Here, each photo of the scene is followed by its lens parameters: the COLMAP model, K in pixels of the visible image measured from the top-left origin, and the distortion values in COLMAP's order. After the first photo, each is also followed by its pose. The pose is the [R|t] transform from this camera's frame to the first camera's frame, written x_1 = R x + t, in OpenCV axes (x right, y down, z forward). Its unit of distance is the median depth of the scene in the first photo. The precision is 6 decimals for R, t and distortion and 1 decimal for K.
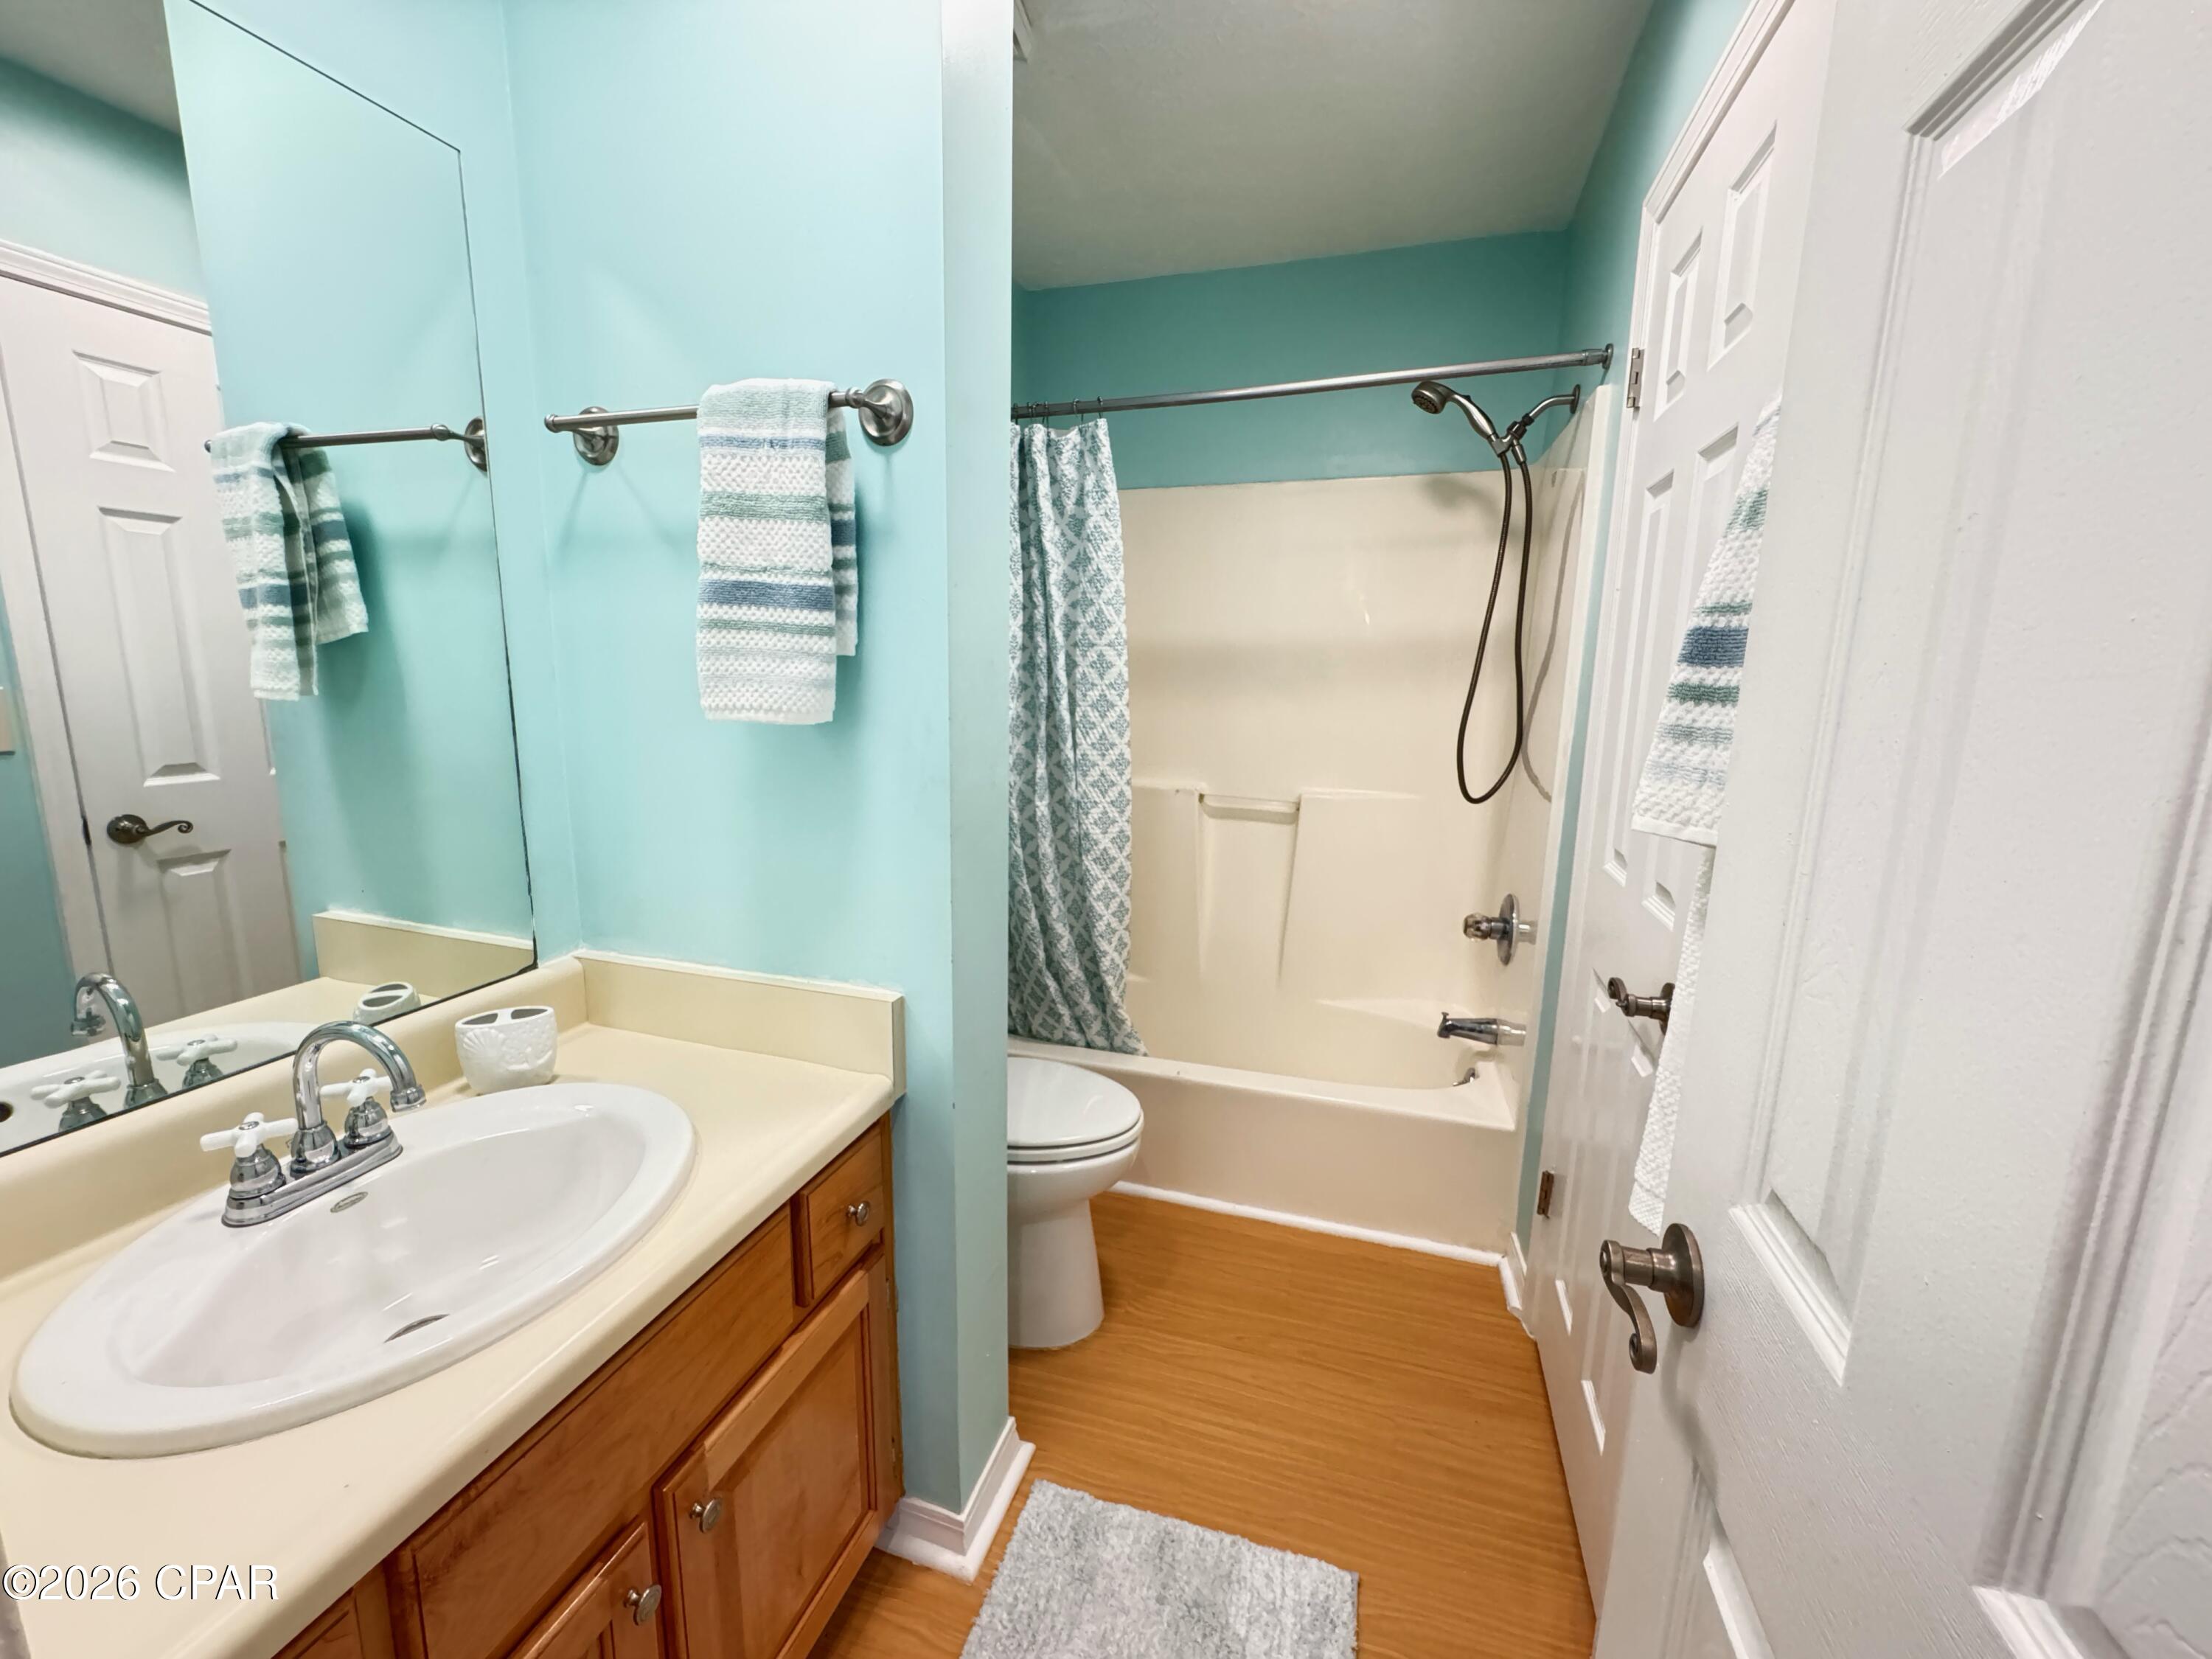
lens RADIAL K [[883.6, 0, 1101.4], [0, 883.6, 821.3], [0, 0, 1]] dist [-0.002962, 0.000089]
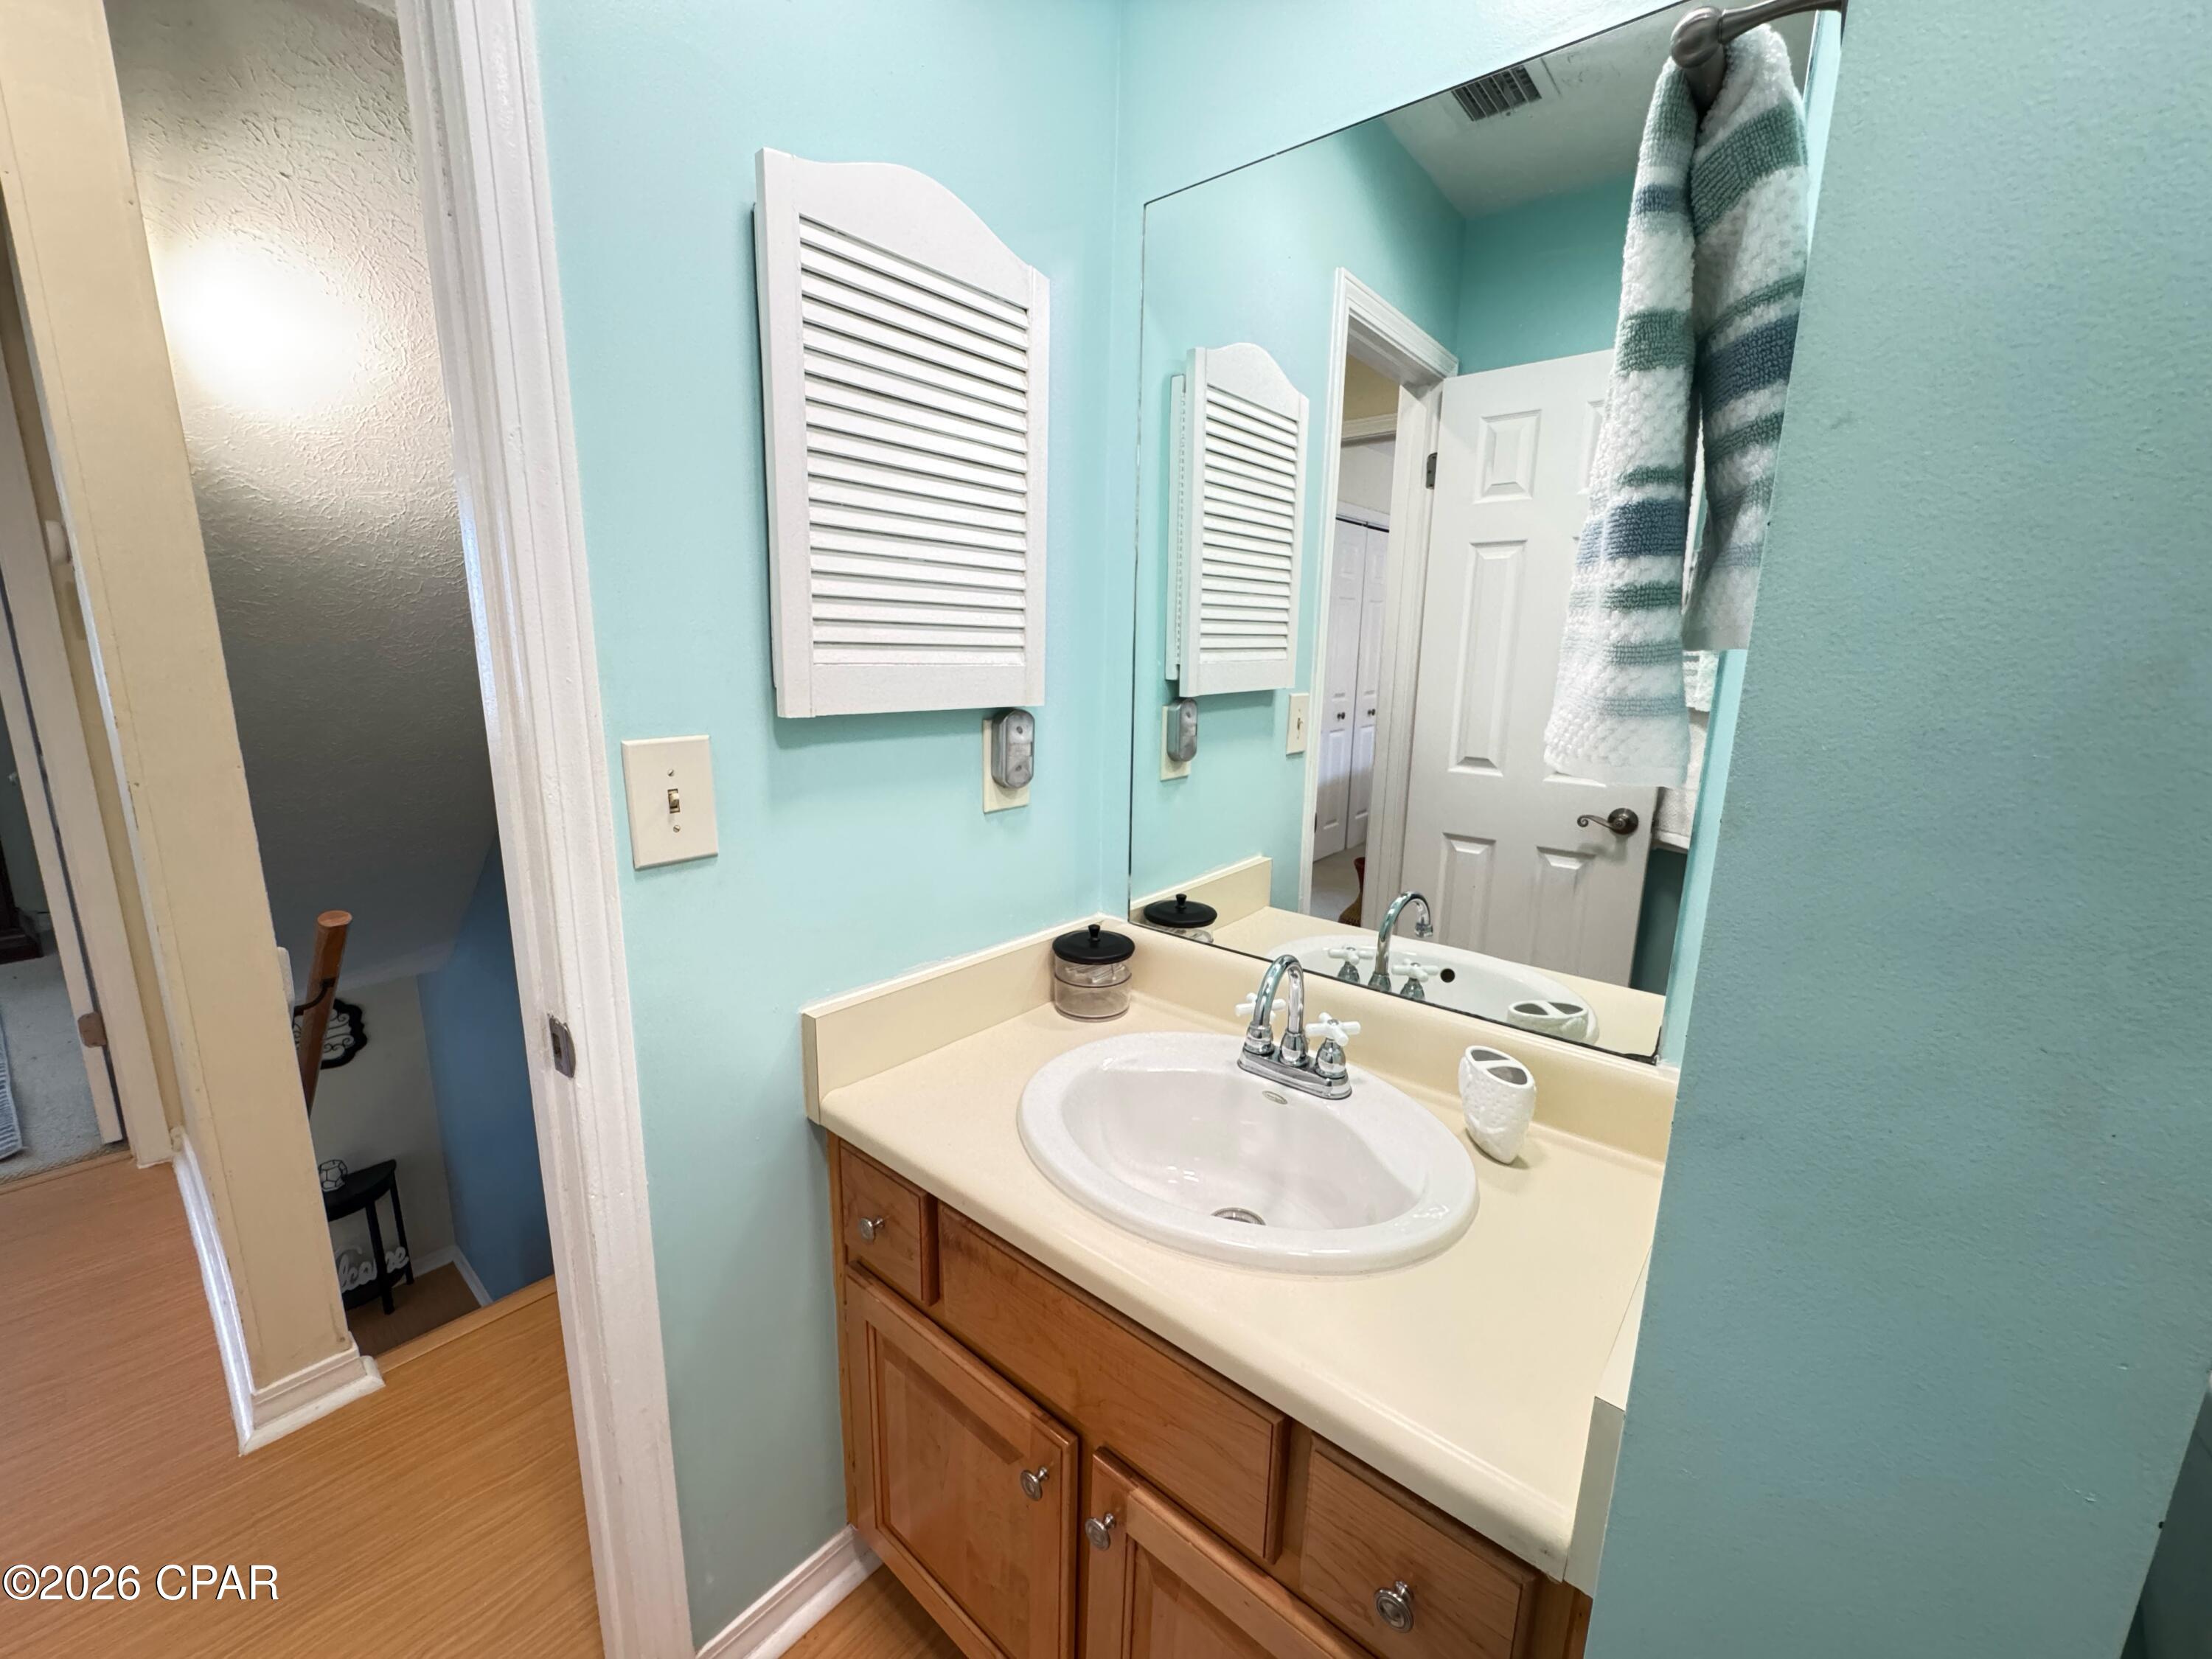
lens RADIAL K [[883.6, 0, 1093.7], [0, 883.6, 835.1], [0, 0, 1]] dist [-0.002962, 0.000089]
pose [[-0.381623, 0.168397, -0.908849, 0.282361], [-0.182407, 0.950208, 0.252652, -0.170613], [0.906141, 0.262199, -0.331904, 0.993939]]
